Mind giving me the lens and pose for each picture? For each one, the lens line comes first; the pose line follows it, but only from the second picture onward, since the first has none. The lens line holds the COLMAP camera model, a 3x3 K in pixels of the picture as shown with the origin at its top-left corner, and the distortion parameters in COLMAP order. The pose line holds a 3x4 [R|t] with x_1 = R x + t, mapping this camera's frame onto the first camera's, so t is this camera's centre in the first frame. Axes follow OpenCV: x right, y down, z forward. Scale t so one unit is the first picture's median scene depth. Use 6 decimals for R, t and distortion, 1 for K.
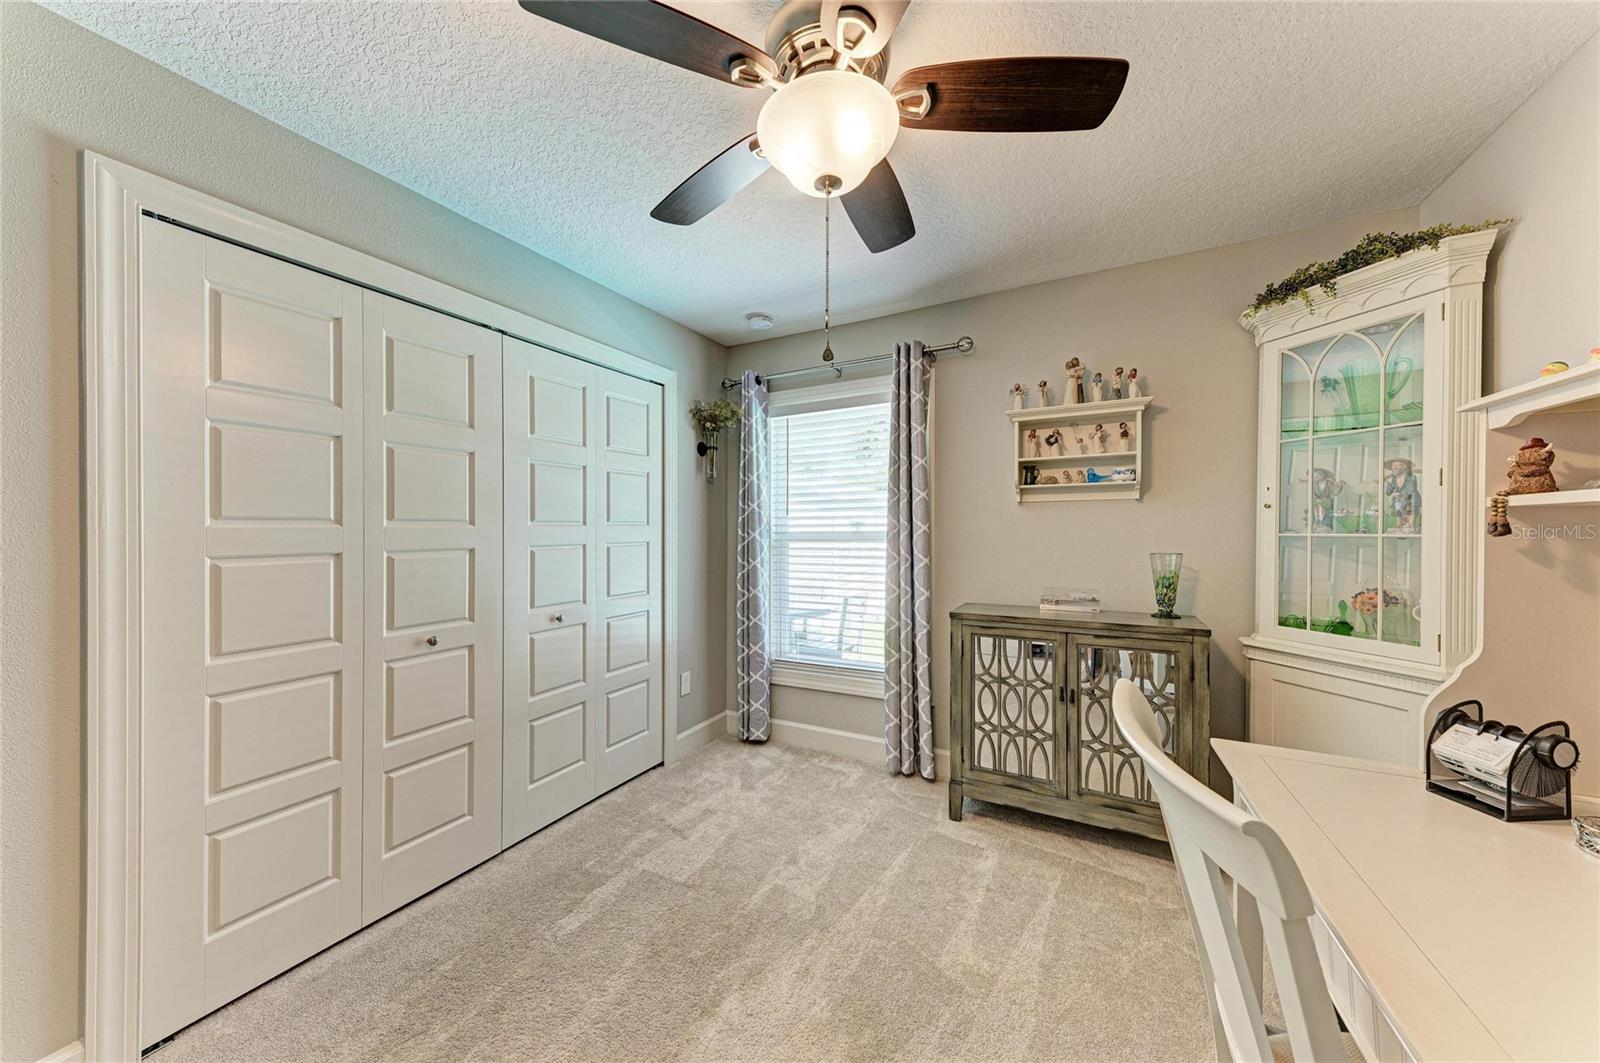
lens RADIAL K [[544.2, 0, 795.6], [0, 544.2, 527.7], [0, 0, 1]] dist [0.007490, -0.000358]
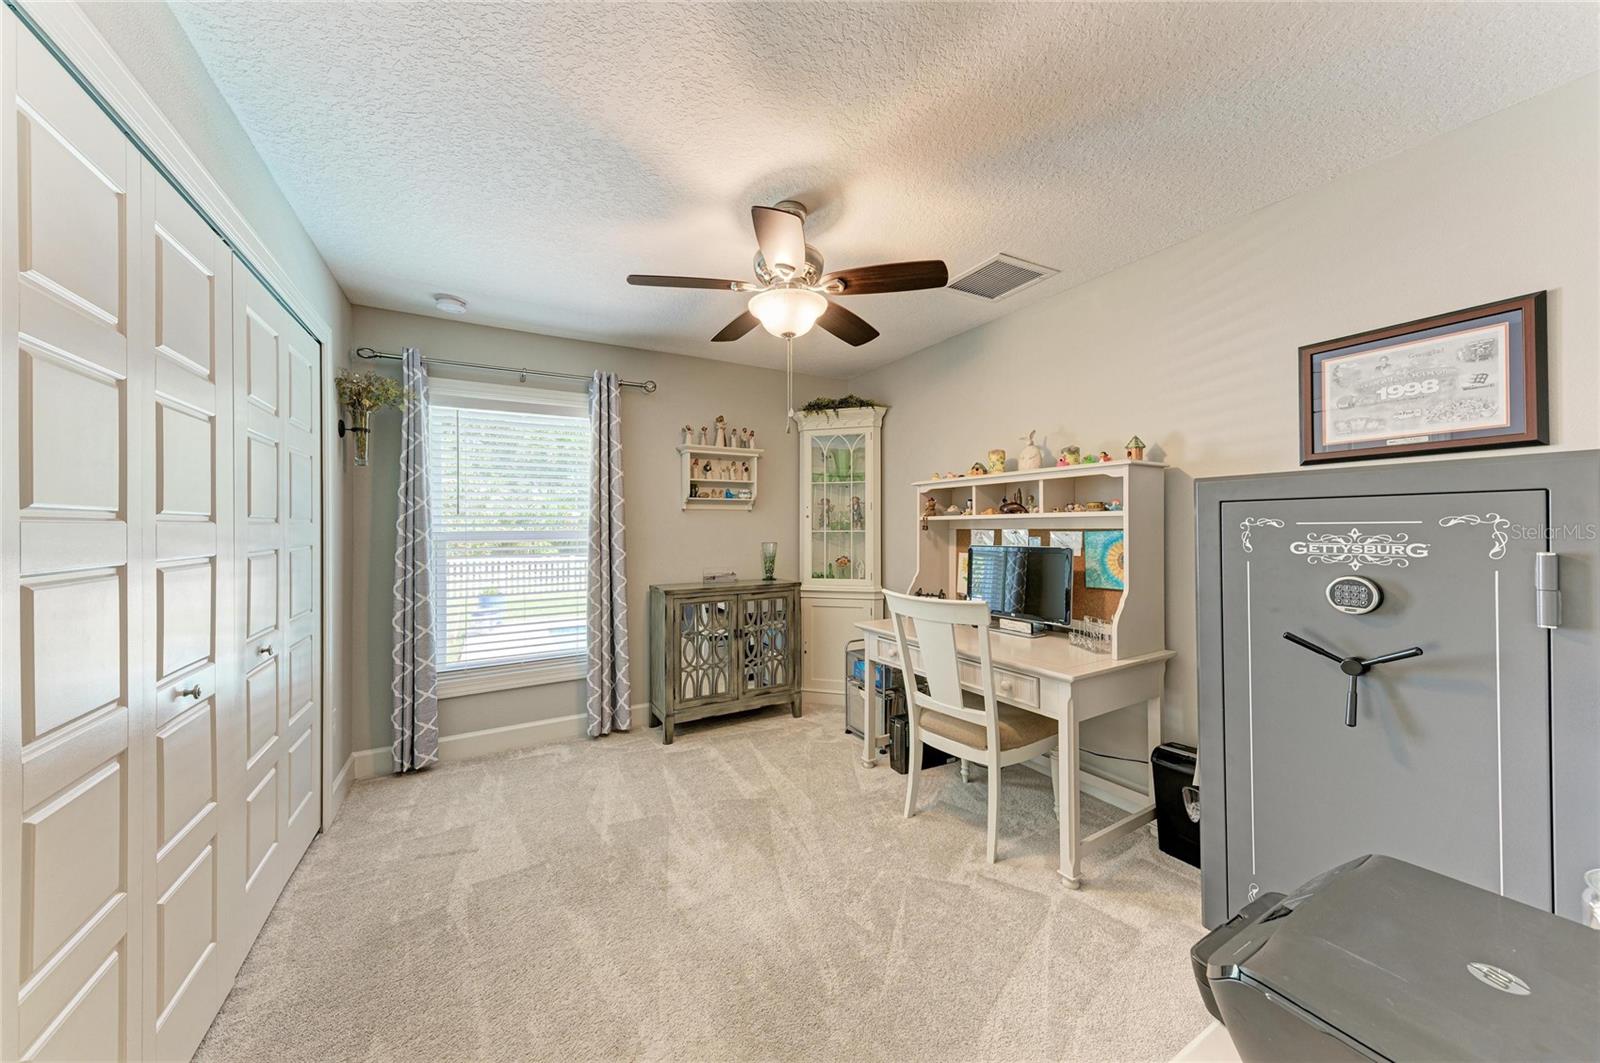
lens RADIAL K [[544.2, 0, 801.7], [0, 544.2, 529.0], [0, 0, 1]] dist [0.007490, -0.000358]
pose [[0.534874, -0.000878, 0.844931, -0.662945], [0.000460, 1.000000, 0.000748, 0.002925], [-0.844931, -0.000012, 0.534875, 0.001016]]
